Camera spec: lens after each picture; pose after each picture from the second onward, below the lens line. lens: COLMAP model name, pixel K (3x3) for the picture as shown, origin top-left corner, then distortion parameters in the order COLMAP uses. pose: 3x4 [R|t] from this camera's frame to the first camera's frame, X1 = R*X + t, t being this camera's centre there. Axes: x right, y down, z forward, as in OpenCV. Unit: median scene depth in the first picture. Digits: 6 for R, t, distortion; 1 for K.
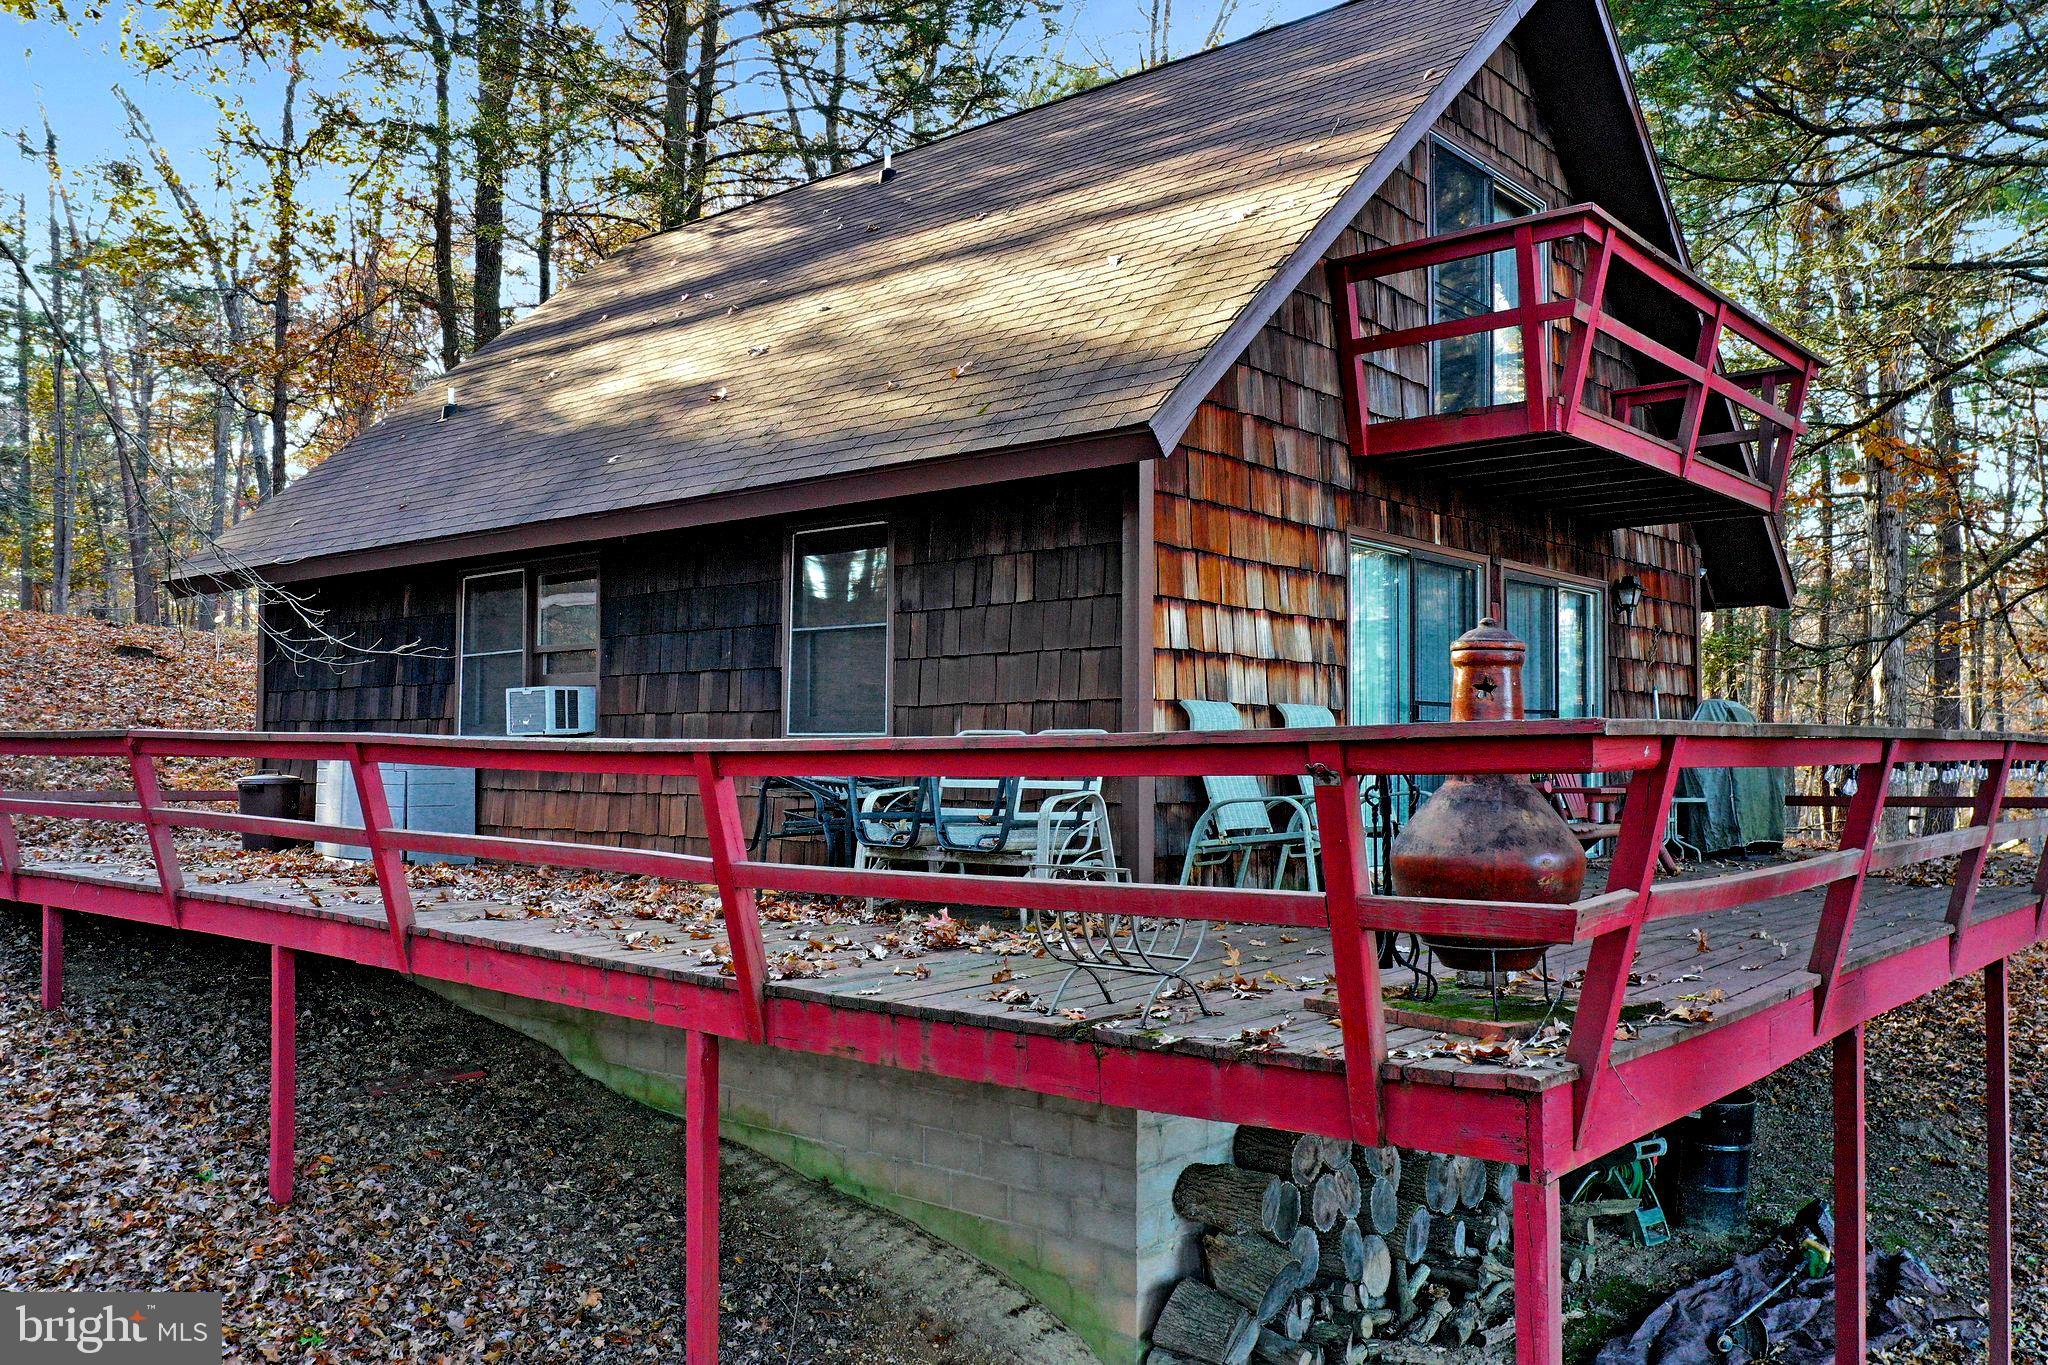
lens RADIAL K [[1659.0, 0, 1038.9], [0, 1659.0, 741.9], [0, 0, 1]] dist [-0.004675, -0.002604]
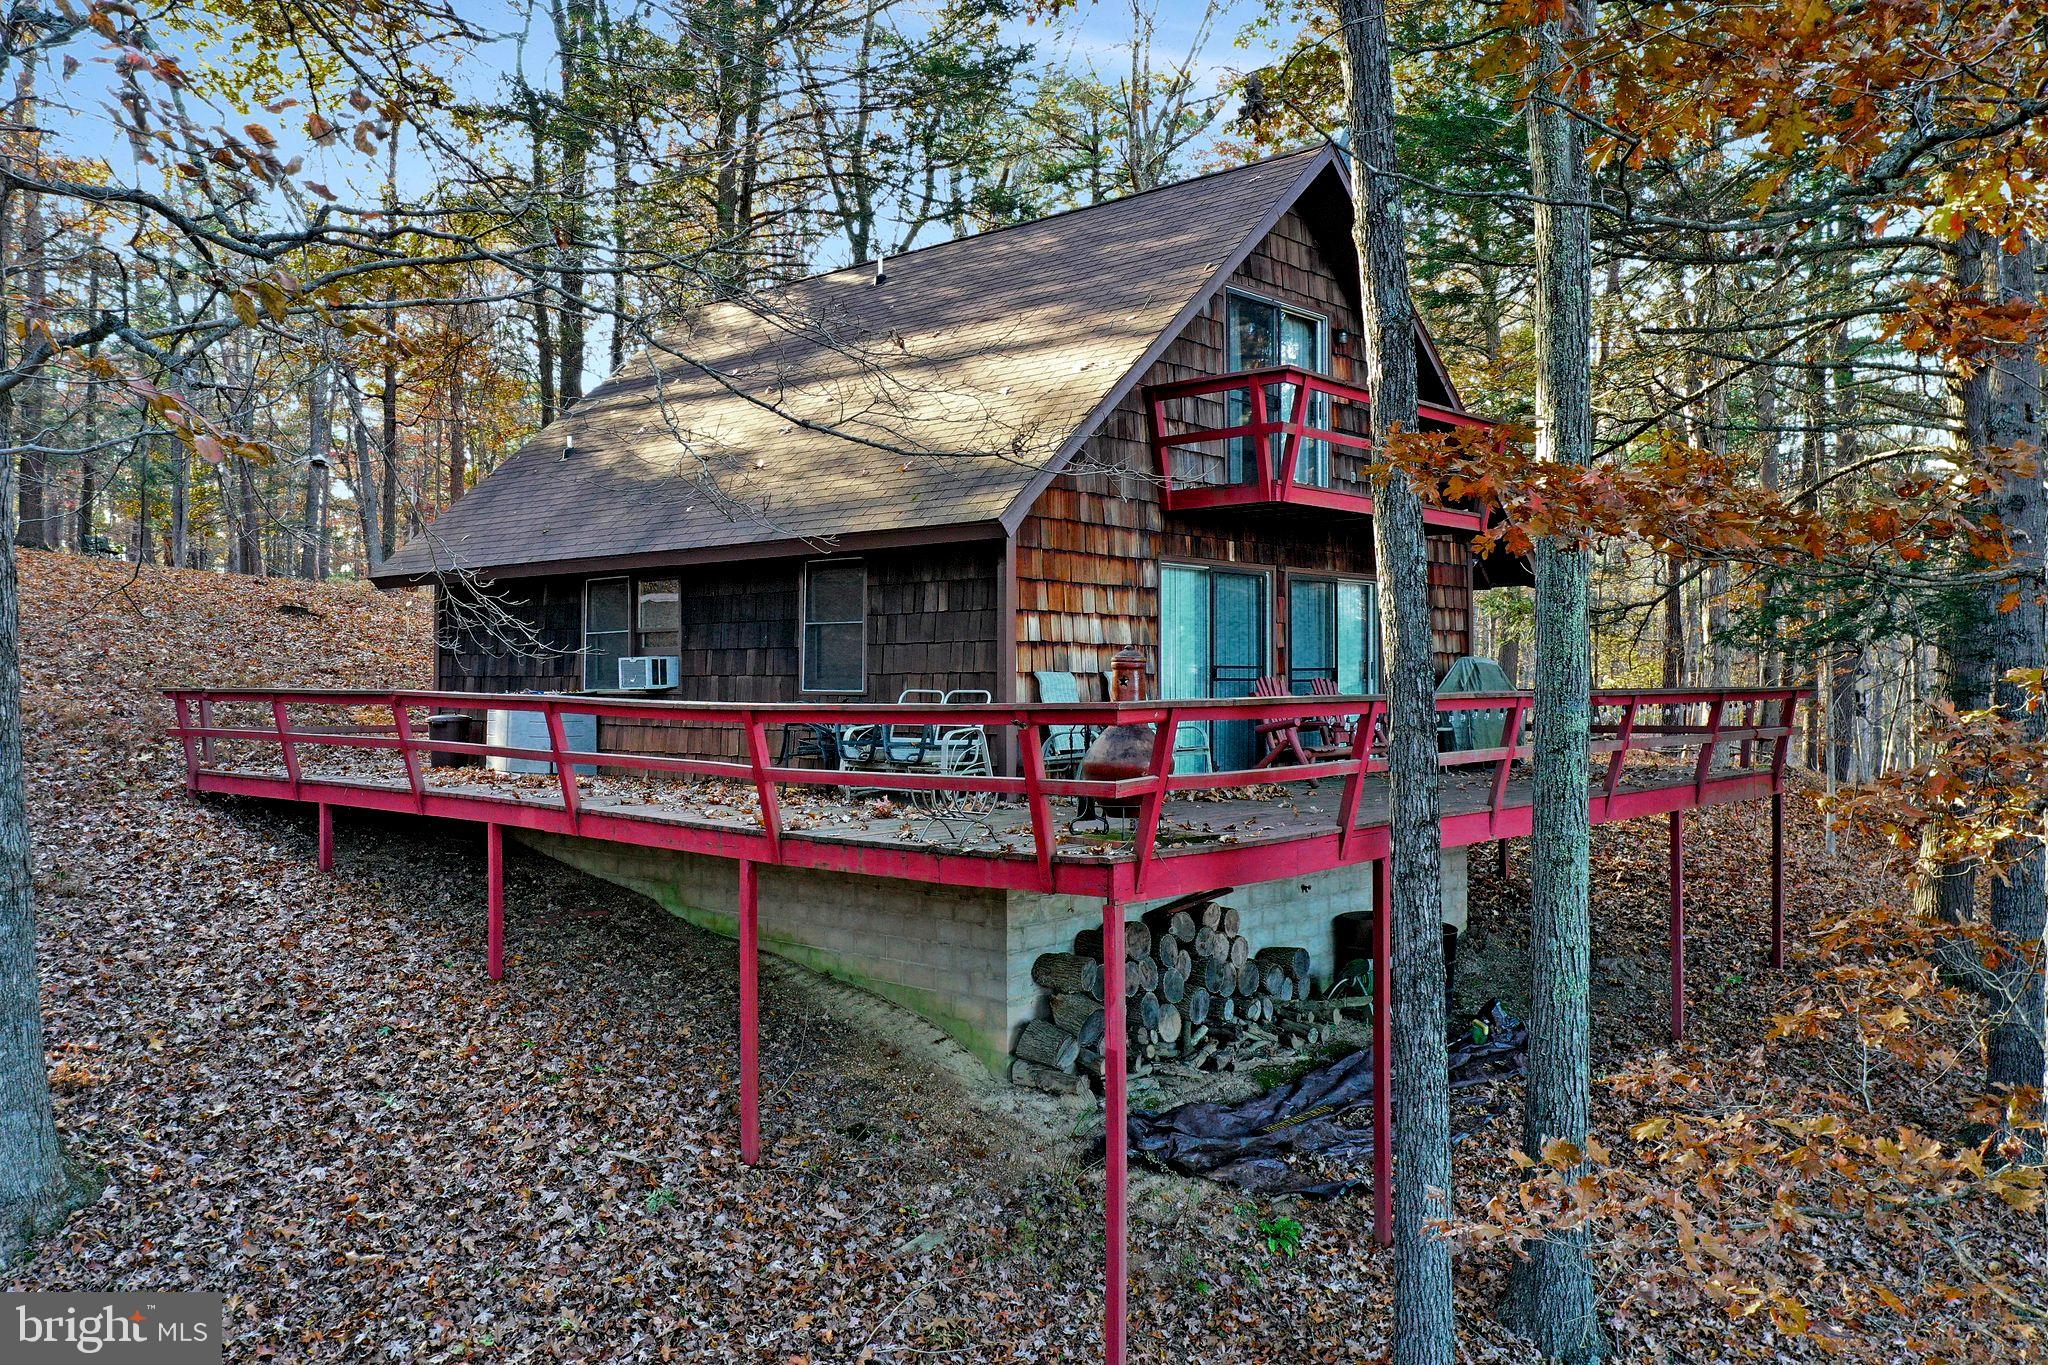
lens RADIAL K [[1659.0, 0, 1019.1], [0, 1659.0, 683.9], [0, 0, 1]] dist [-0.004675, -0.002604]
pose [[0.999116, -0.004772, -0.041773, 0.129427], [0.005231, 0.999927, 0.010887, -0.029477], [0.041718, -0.011096, 0.999068, -0.608783]]
